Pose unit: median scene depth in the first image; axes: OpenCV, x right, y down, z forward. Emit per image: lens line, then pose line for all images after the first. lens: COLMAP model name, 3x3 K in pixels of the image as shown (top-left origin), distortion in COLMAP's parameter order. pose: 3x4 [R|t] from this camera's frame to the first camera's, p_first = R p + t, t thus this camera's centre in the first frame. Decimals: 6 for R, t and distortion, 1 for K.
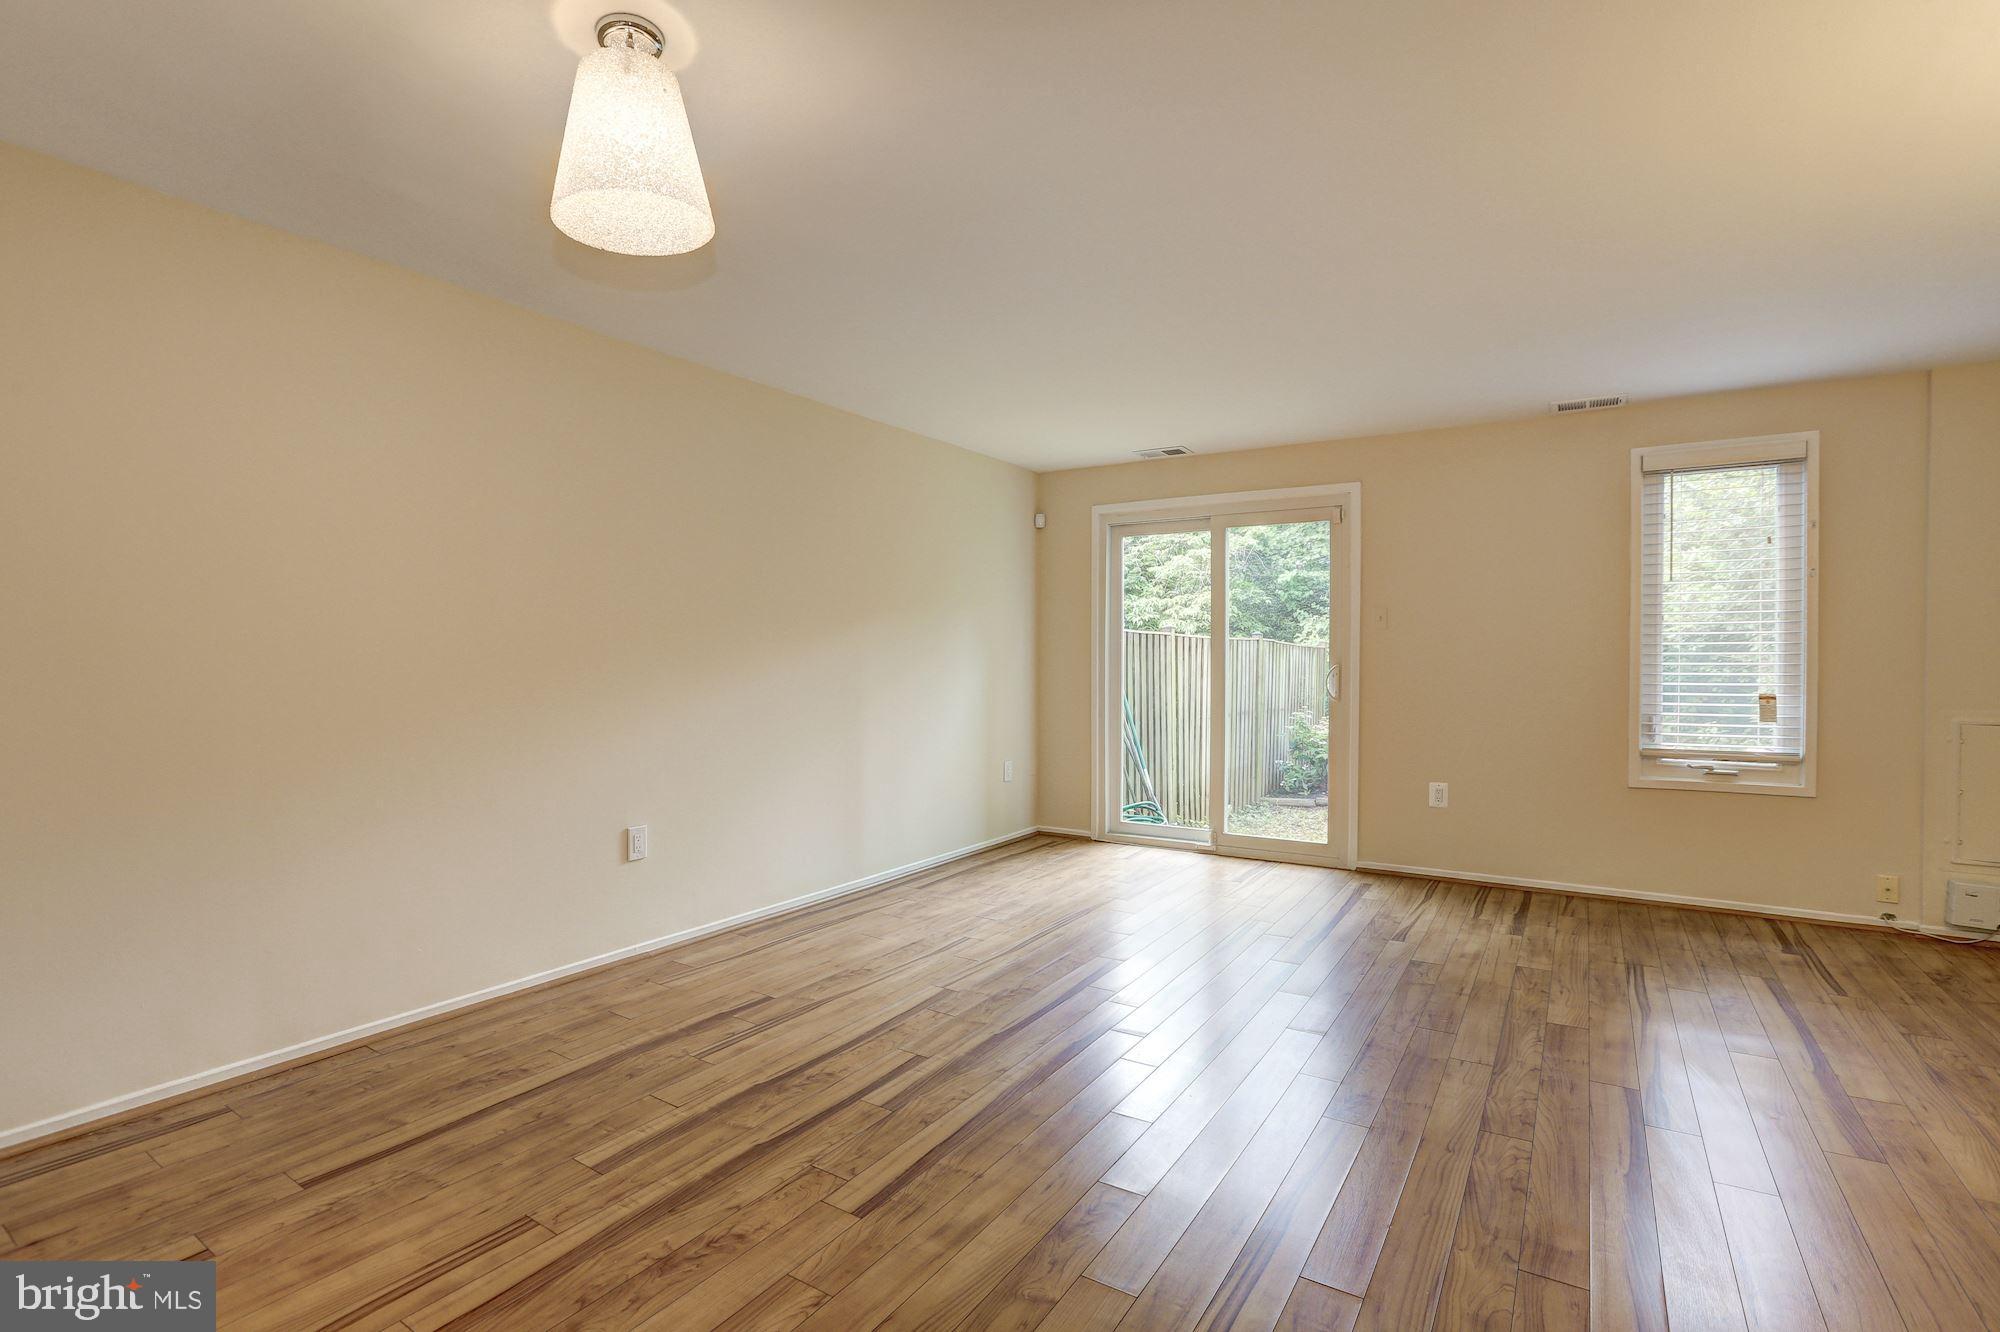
lens RADIAL K [[932.4, 0, 993.7], [0, 932.4, 664.5], [0, 0, 1]] dist [-0.049790, 0.017048]
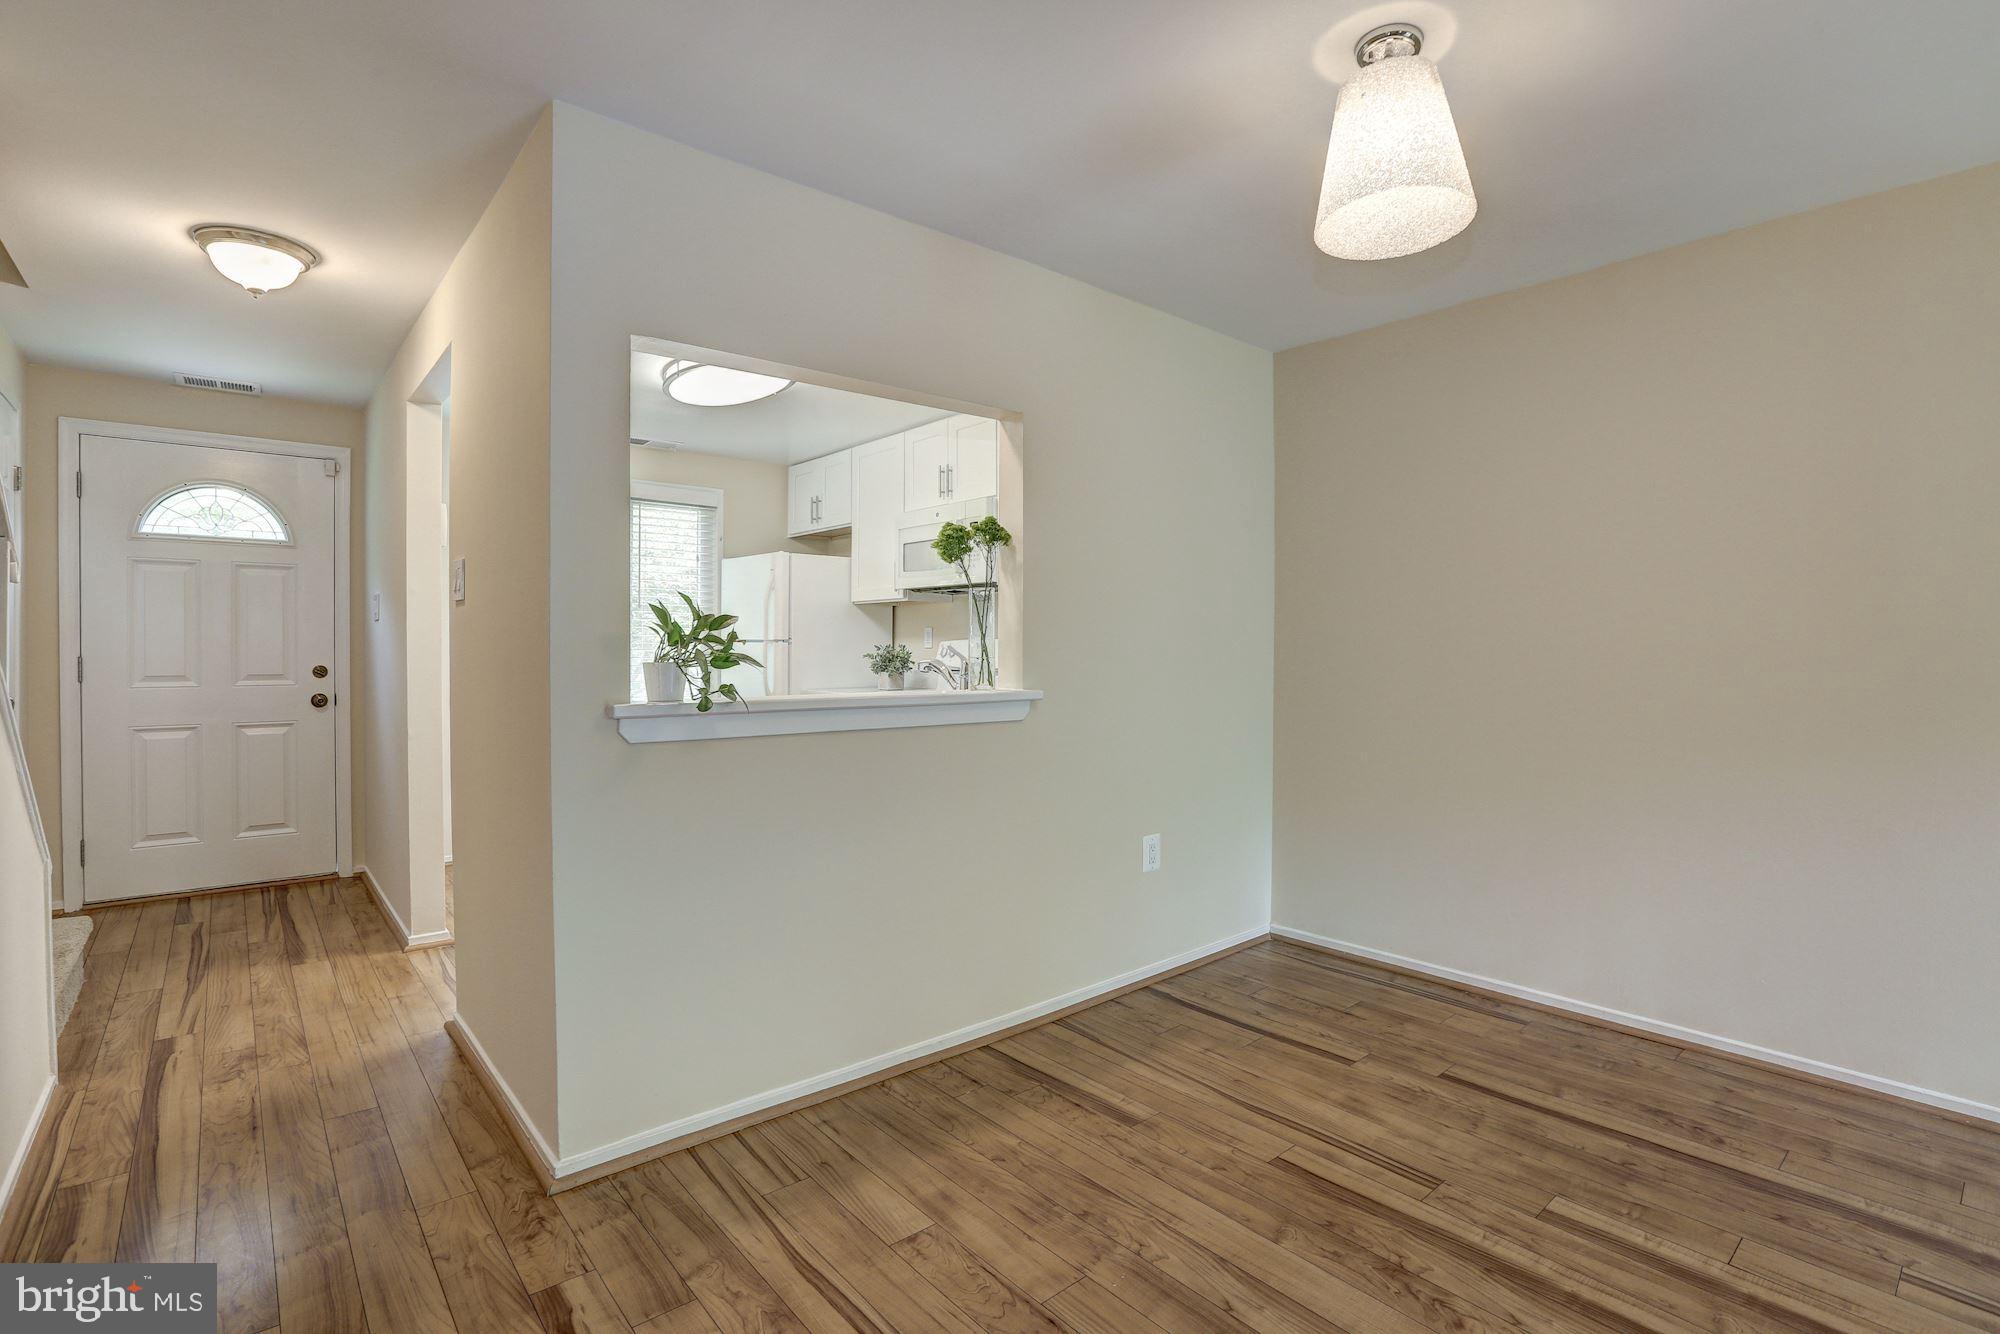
lens RADIAL K [[932.4, 0, 993.7], [0, 932.4, 665.5], [0, 0, 1]] dist [-0.049790, 0.017048]
pose [[-0.289139, 0.017197, -0.957133, 0.340906], [-0.012291, 0.999690, 0.021675, -0.004567], [0.957208, 0.018031, -0.288837, 0.423589]]
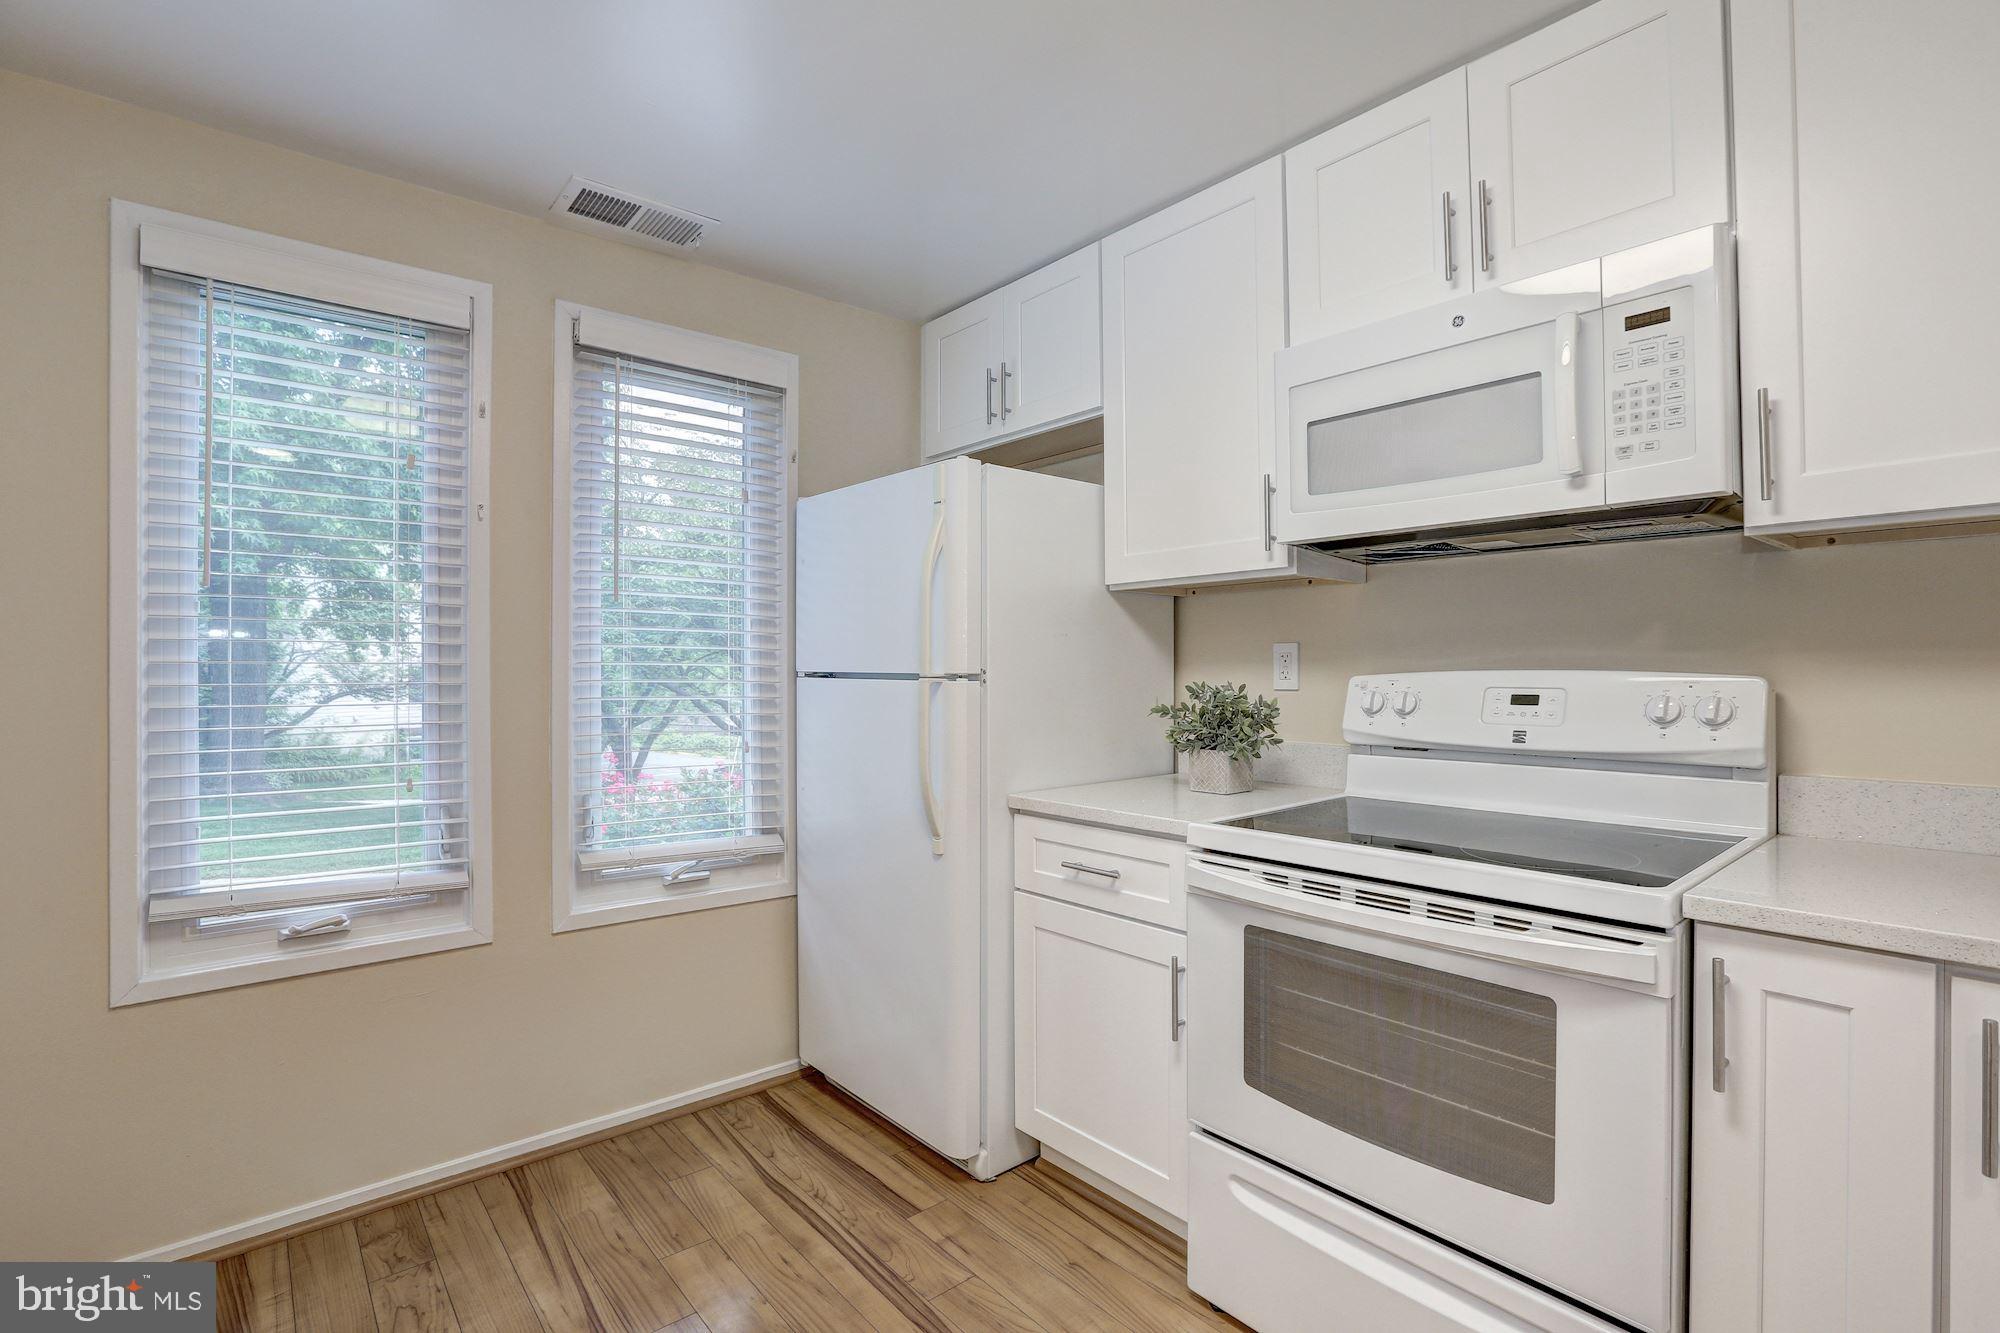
lens RADIAL K [[932.4, 0, 993.7], [0, 932.4, 665.0], [0, 0, 1]] dist [-0.049790, 0.017048]
pose [[-0.286370, -0.005470, -0.958103, -0.396571], [-0.005788, 0.999975, -0.003979, -0.012735], [0.958102, 0.004406, -0.286395, -0.130336]]
